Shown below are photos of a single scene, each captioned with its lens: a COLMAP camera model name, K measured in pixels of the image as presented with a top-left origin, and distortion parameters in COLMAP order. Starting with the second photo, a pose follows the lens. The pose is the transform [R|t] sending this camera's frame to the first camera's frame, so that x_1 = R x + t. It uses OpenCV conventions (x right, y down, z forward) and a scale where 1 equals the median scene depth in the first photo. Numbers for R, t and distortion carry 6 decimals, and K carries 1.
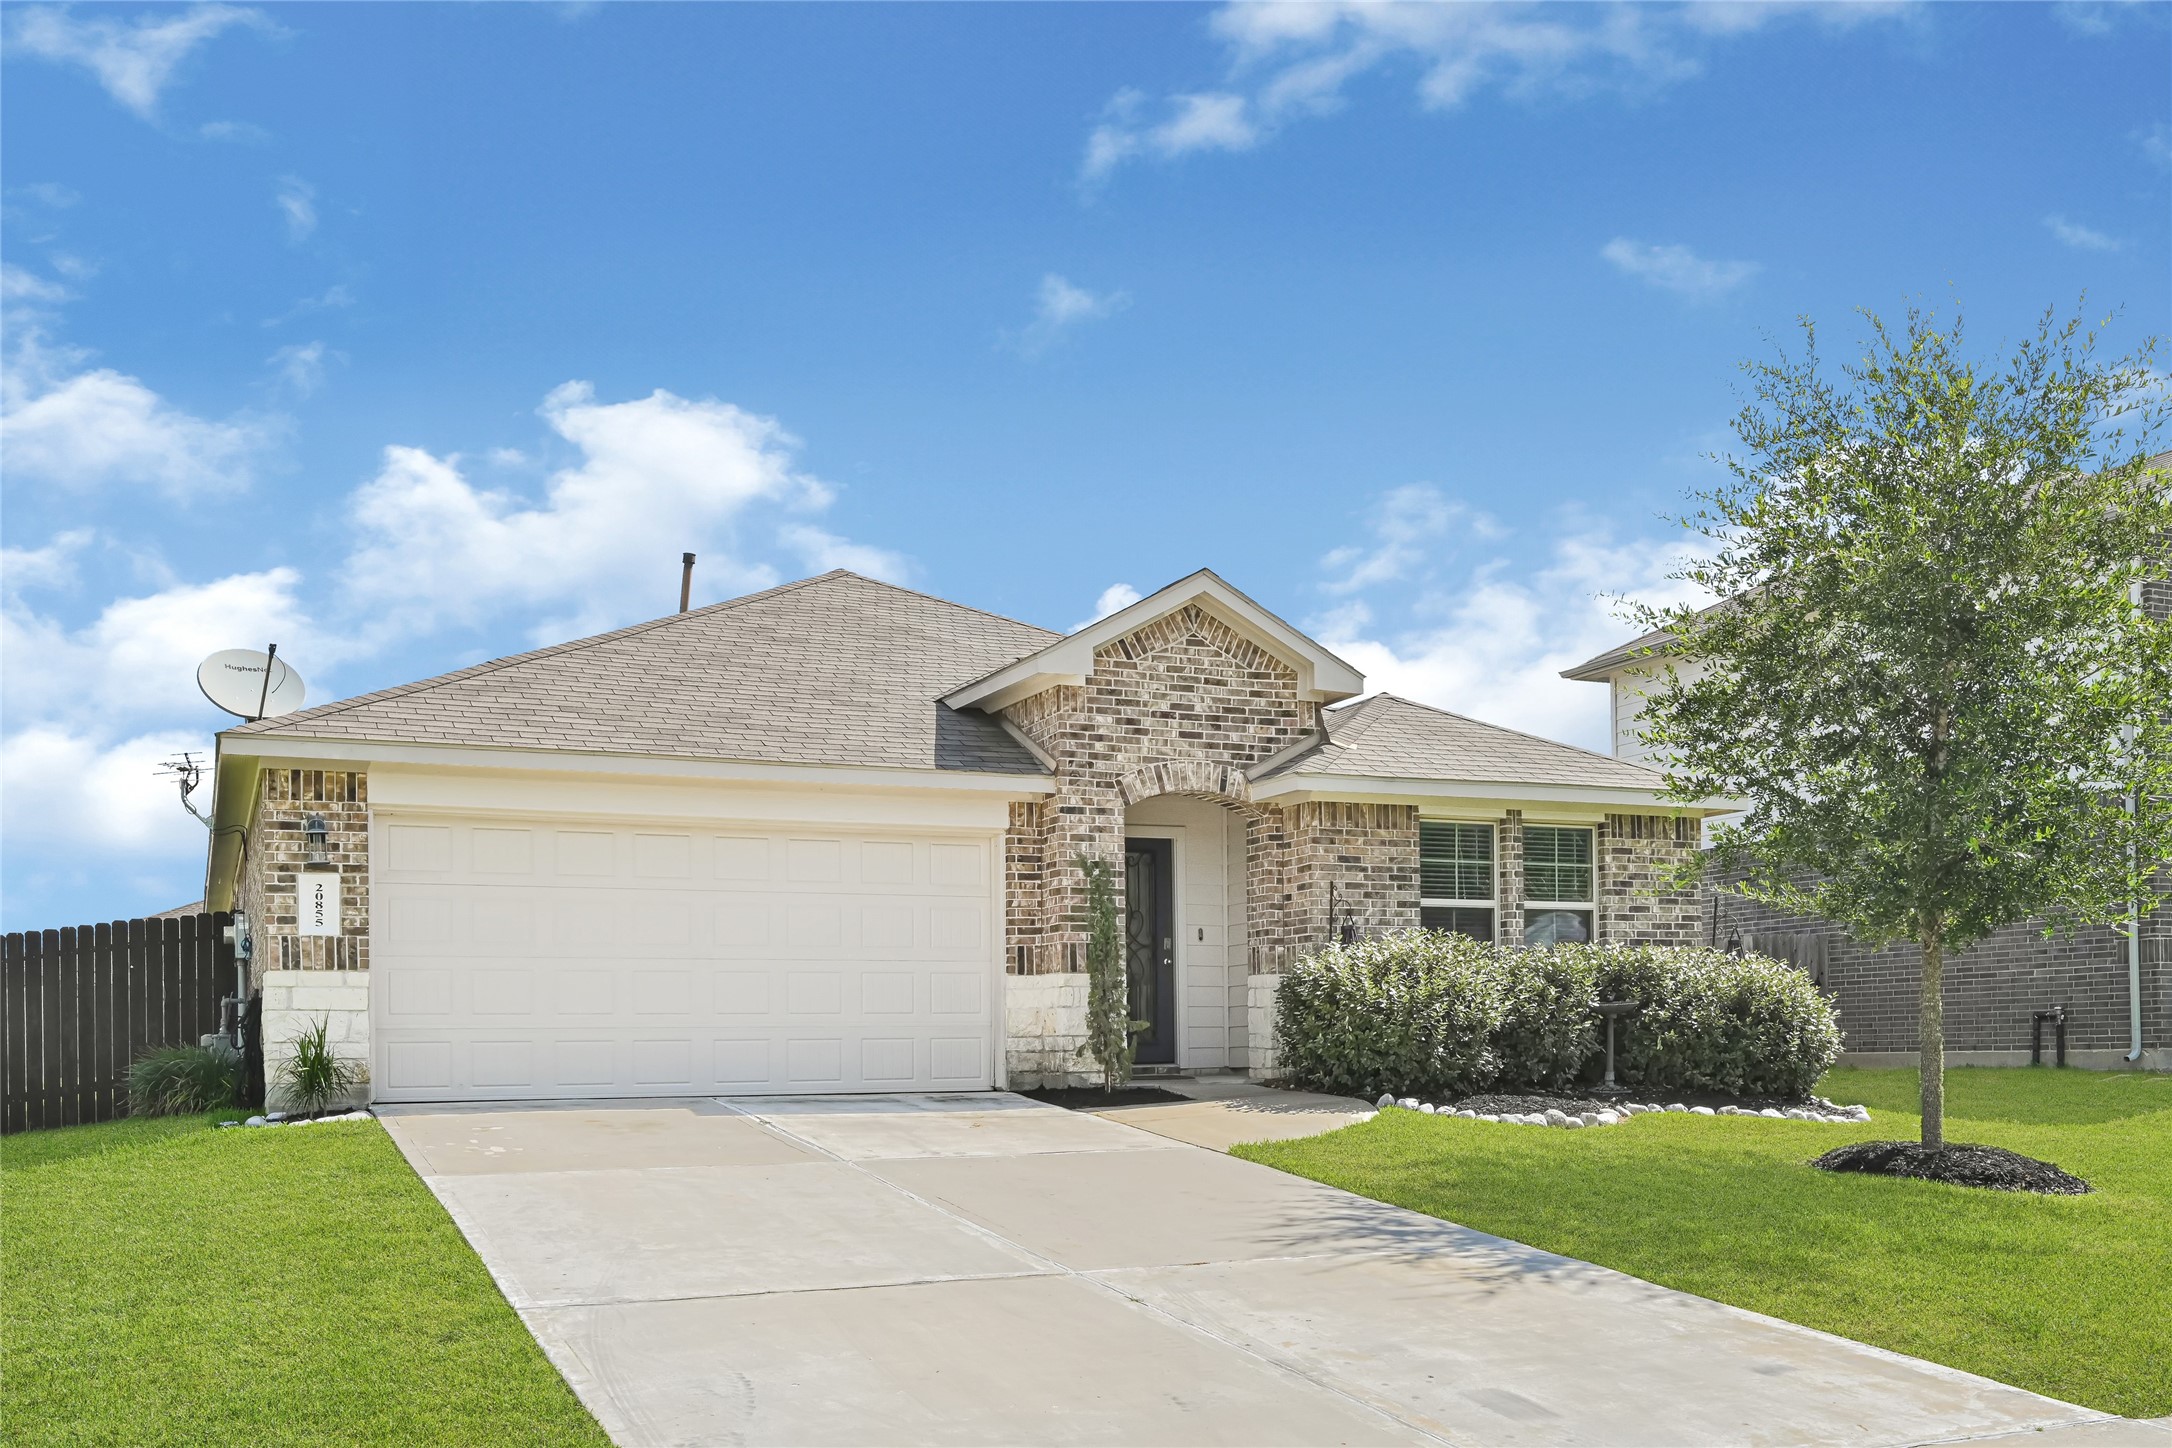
lens RADIAL K [[1944.1, 0, 1086.0], [0, 1944.1, 724.0], [0, 0, 1]] dist [-0.112421, 0.000342]
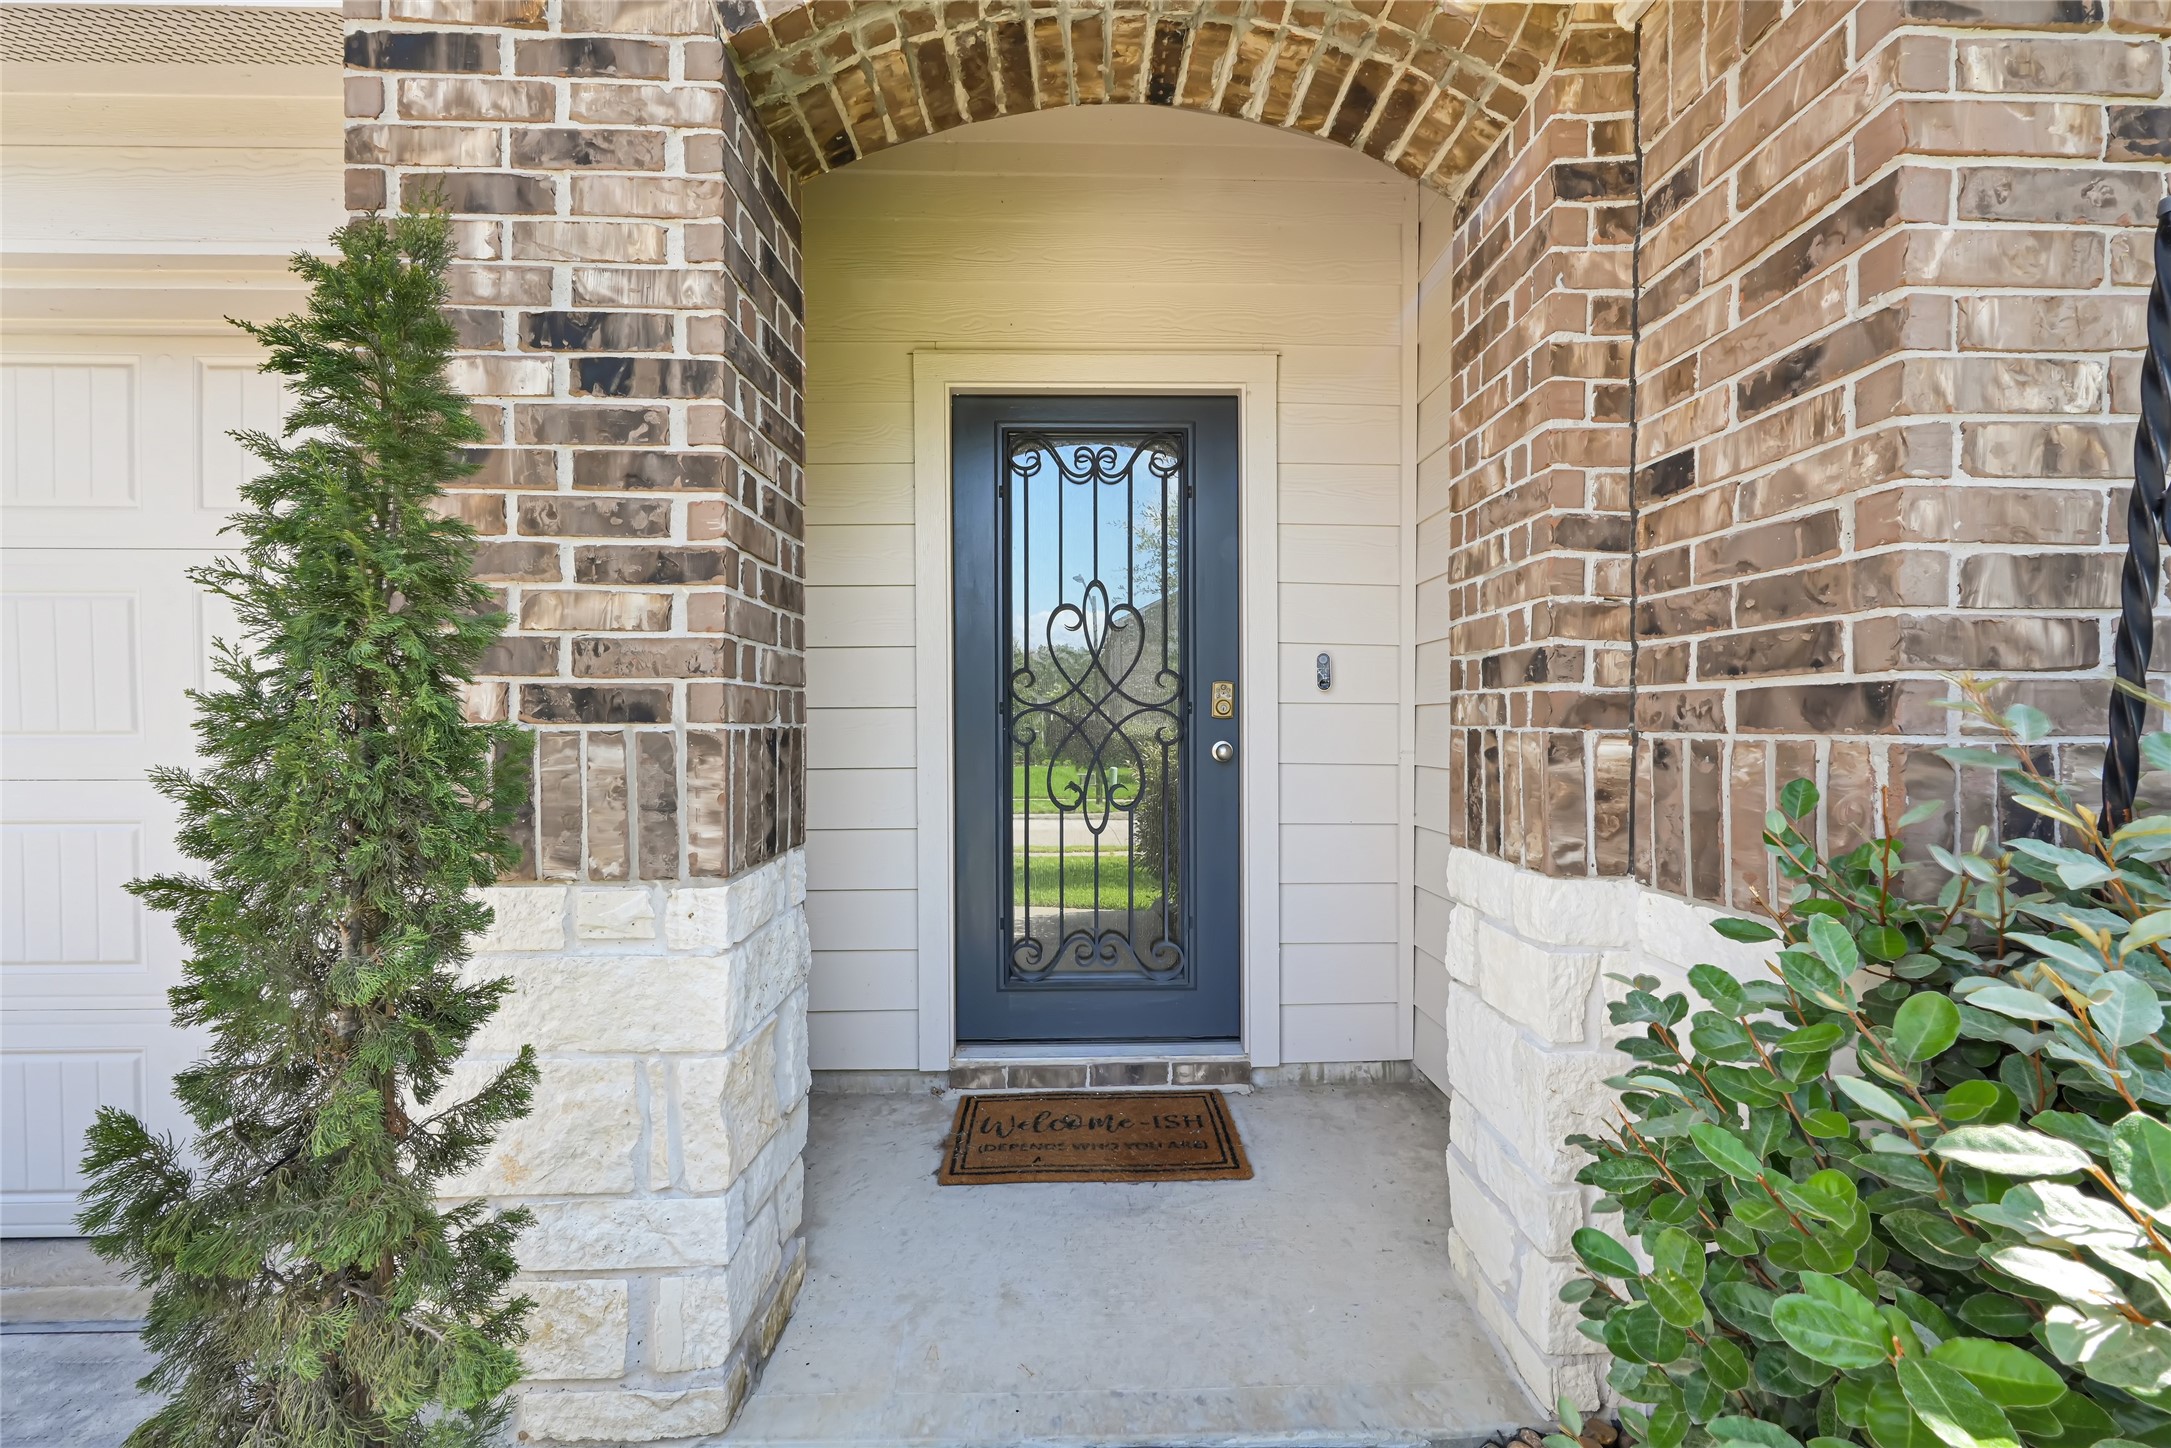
lens RADIAL K [[887.8, 0, 1087.0], [0, 887.8, 704.7], [0, 0, 1]] dist [-0.000752, -0.000003]
pose [[0.923361, 0.004431, -0.383908, 0.086950], [0.053774, 0.988584, 0.140745, 0.097633], [0.380150, -0.150603, 0.912582, 0.912746]]
